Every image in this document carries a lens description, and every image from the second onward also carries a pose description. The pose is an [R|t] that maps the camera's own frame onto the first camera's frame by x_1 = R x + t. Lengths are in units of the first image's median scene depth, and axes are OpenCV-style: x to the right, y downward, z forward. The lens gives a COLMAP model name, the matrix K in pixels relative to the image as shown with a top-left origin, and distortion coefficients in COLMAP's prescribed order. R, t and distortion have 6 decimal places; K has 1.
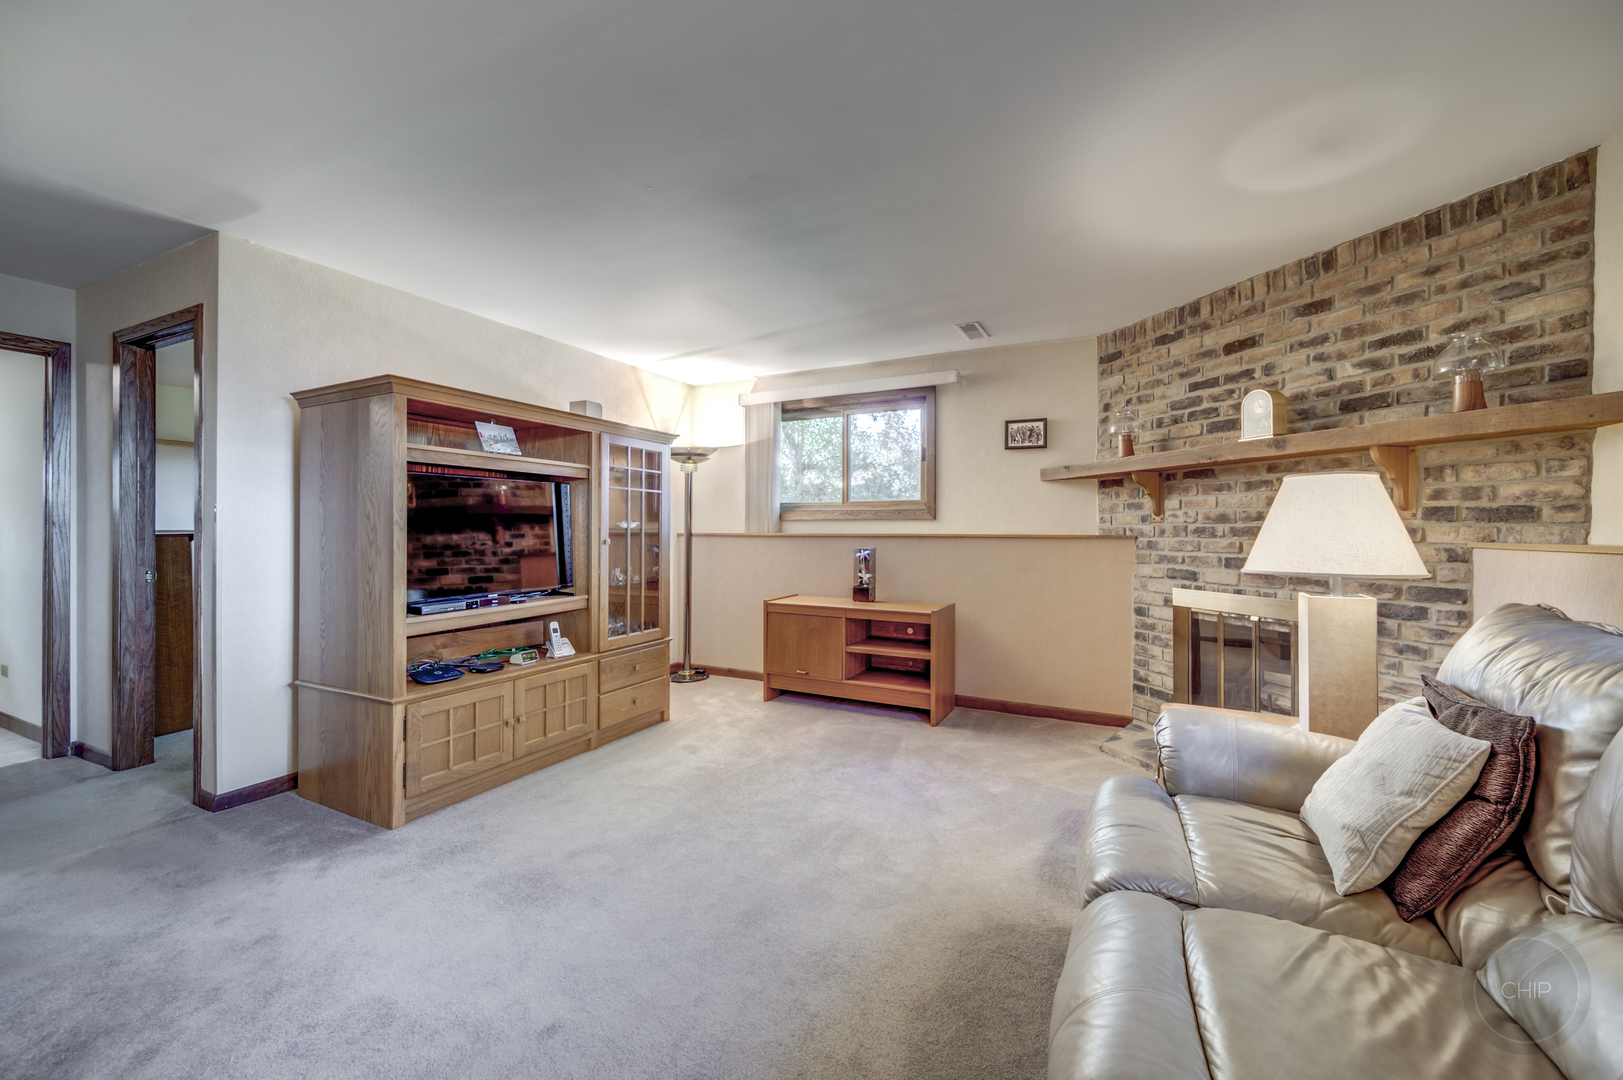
lens RADIAL K [[643.0, 0, 811.8], [0, 643.0, 532.7], [0, 0, 1]] dist [0.000386, 0.000217]
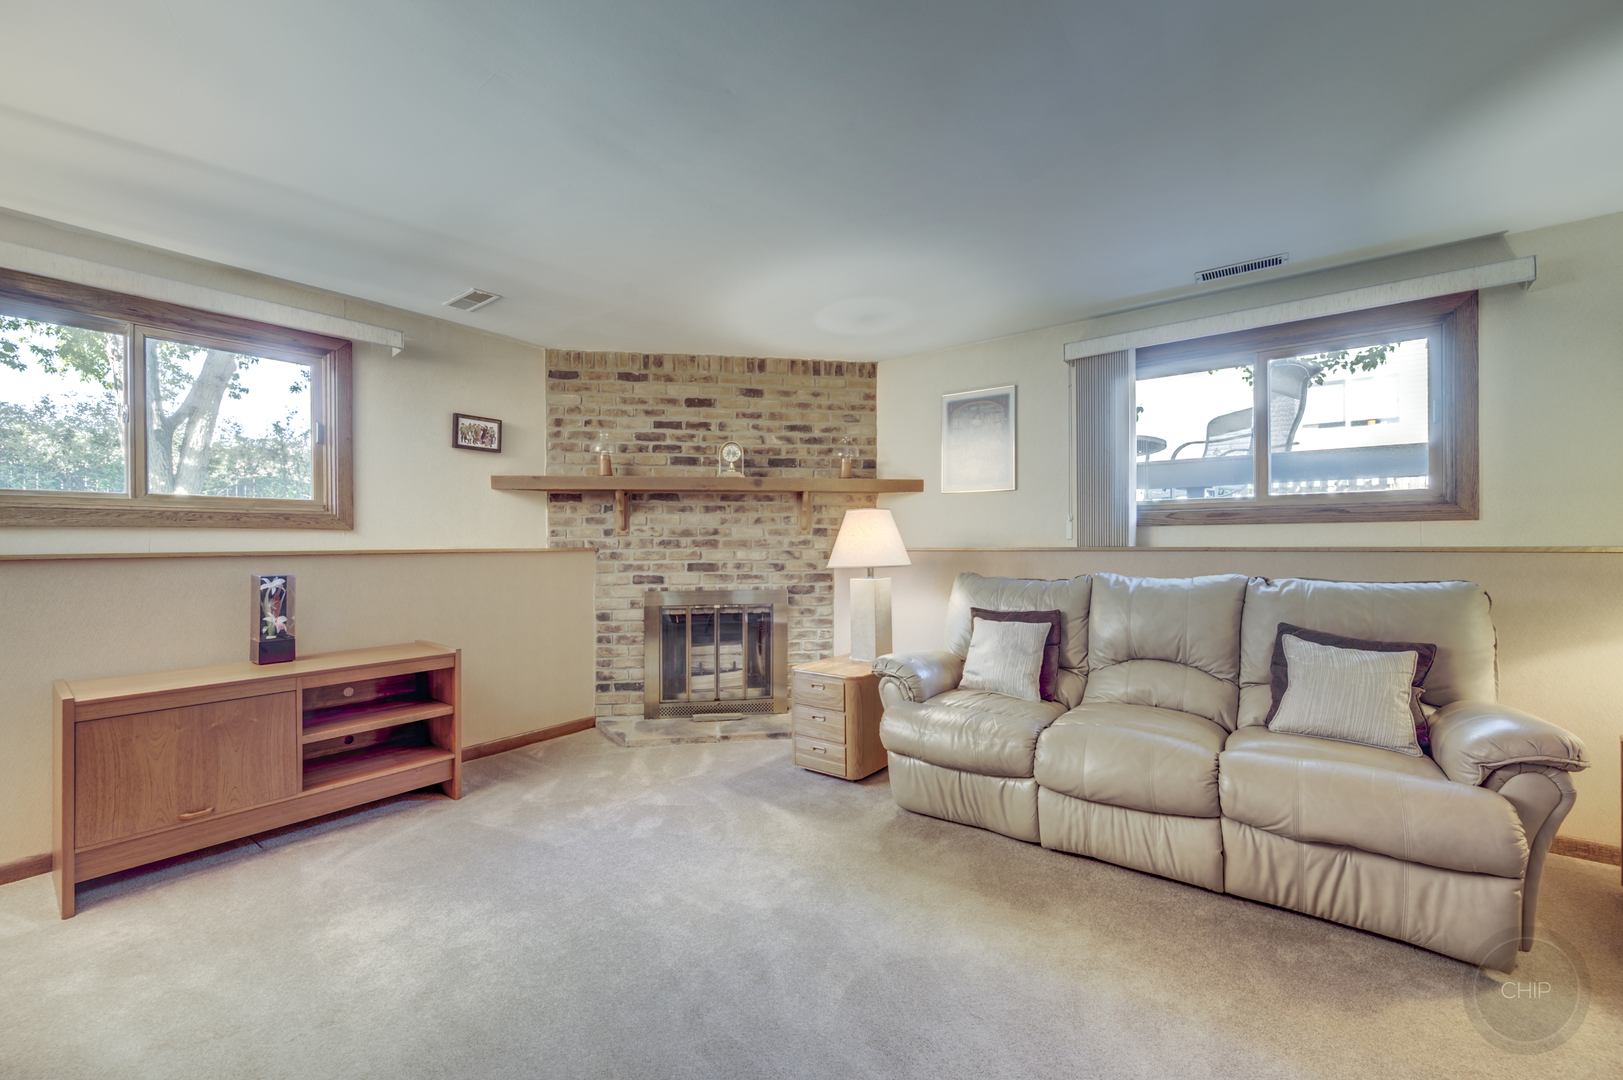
lens RADIAL K [[650.4, 0, 811.5], [0, 650.4, 540.0], [0, 0, 1]] dist [0.000623, 0.000003]
pose [[0.178699, -0.003346, 0.983898, -0.560736], [0.009585, 0.999953, 0.001660, -0.007510], [-0.983857, 0.009134, 0.178723, 0.490976]]
